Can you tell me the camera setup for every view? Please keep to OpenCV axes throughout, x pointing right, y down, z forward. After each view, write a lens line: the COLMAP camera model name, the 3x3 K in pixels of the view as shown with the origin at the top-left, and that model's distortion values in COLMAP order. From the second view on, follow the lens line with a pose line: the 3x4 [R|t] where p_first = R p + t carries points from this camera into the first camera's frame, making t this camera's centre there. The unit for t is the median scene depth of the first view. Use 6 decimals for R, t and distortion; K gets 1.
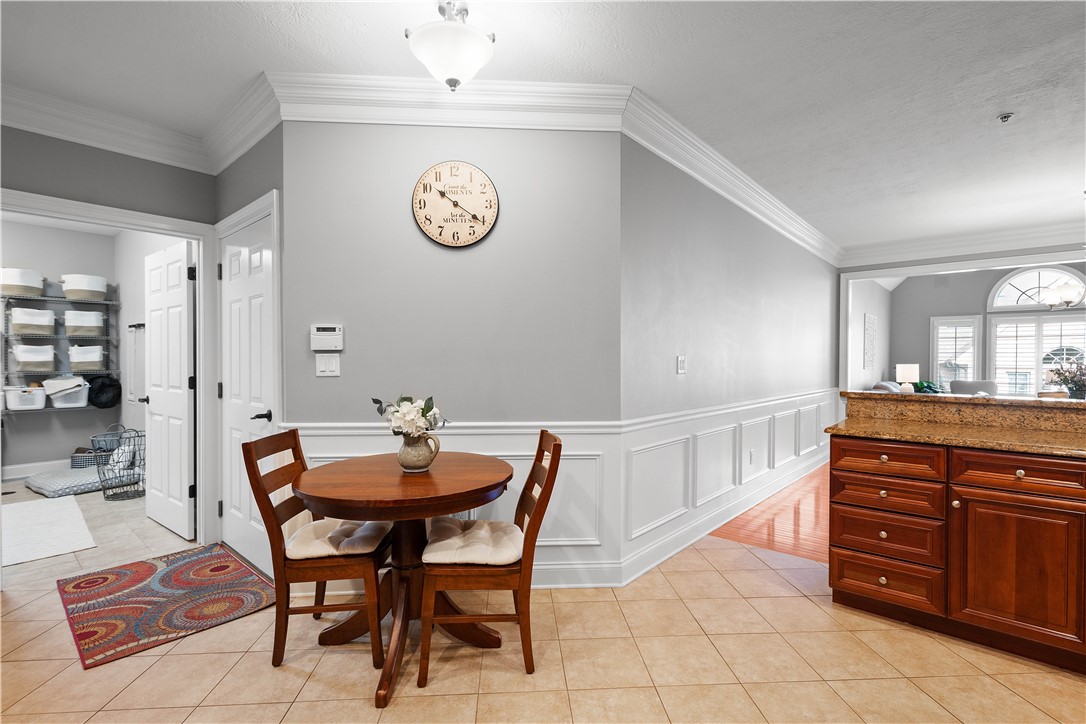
lens RADIAL K [[503.7, 0, 543.2], [0, 503.7, 365.0], [0, 0, 1]] dist [-0.002442, -0.000851]
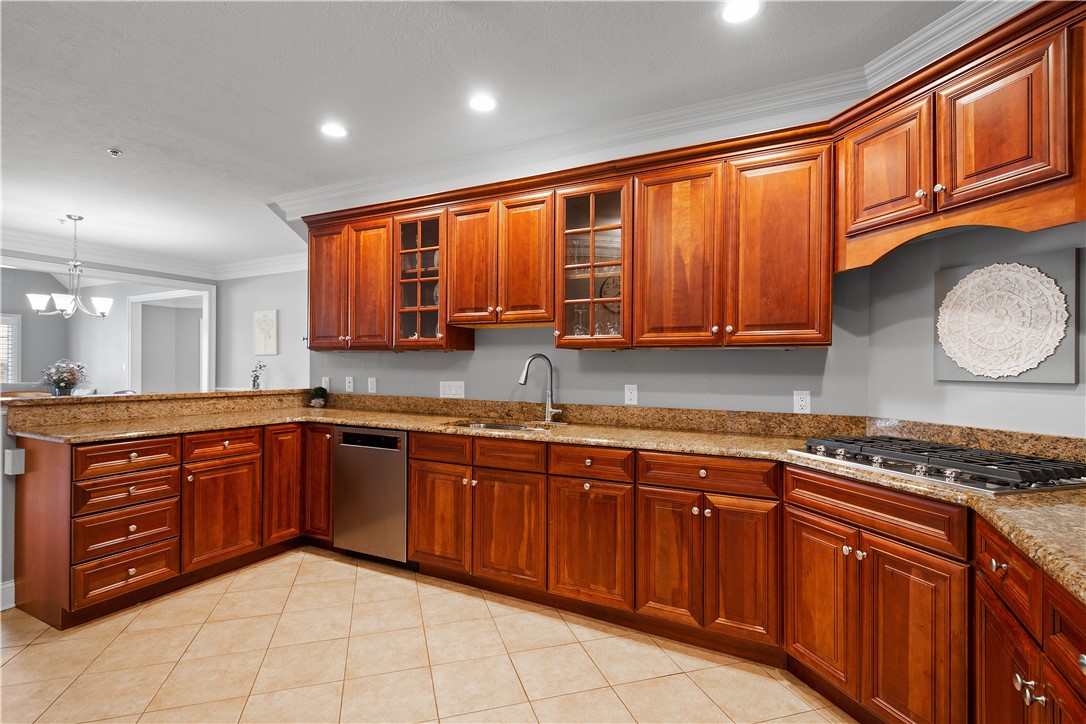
lens RADIAL K [[503.7, 0, 543.2], [0, 503.7, 365.0], [0, 0, 1]] dist [-0.002442, -0.000851]
pose [[-0.248215, -0.003695, 0.968698, -0.522938], [0.001971, 0.999989, 0.004319, -0.008806], [-0.968703, 0.002981, -0.248205, 0.392711]]
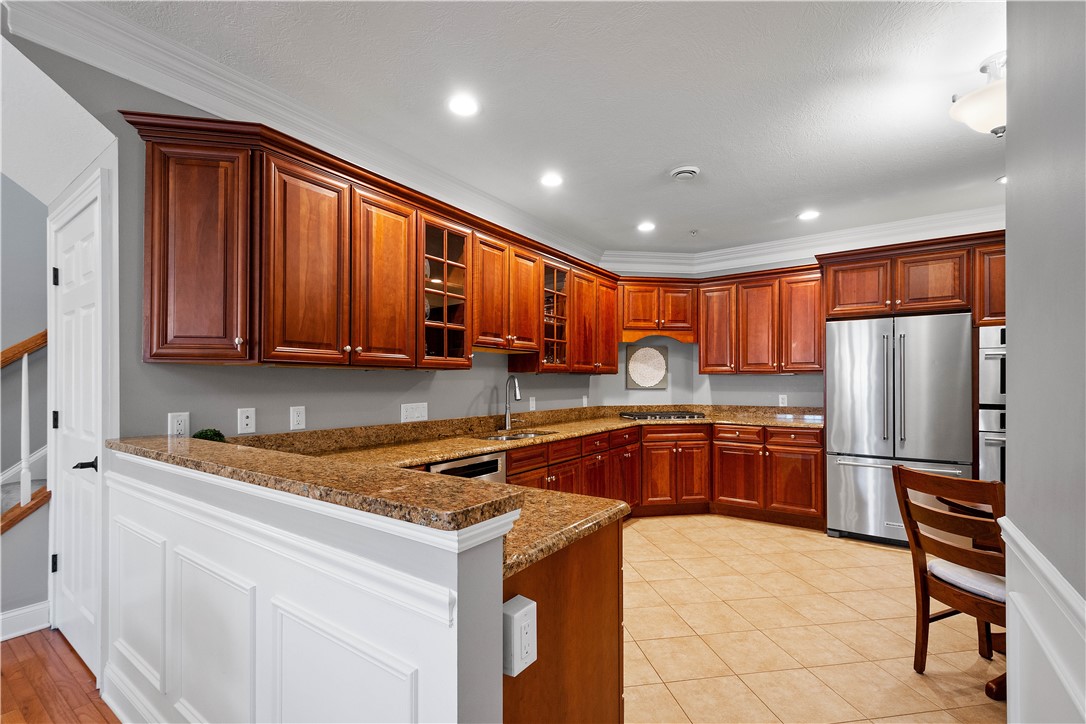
lens RADIAL K [[475.9, 0, 536.7], [0, 475.9, 377.9], [0, 0, 1]] dist [0.000938, 0.000015]
pose [[-0.994612, -0.004561, -0.103567, 0.727616], [-0.004763, 0.999987, 0.001696, -0.026189], [0.103558, 0.002180, -0.994621, 1.540435]]
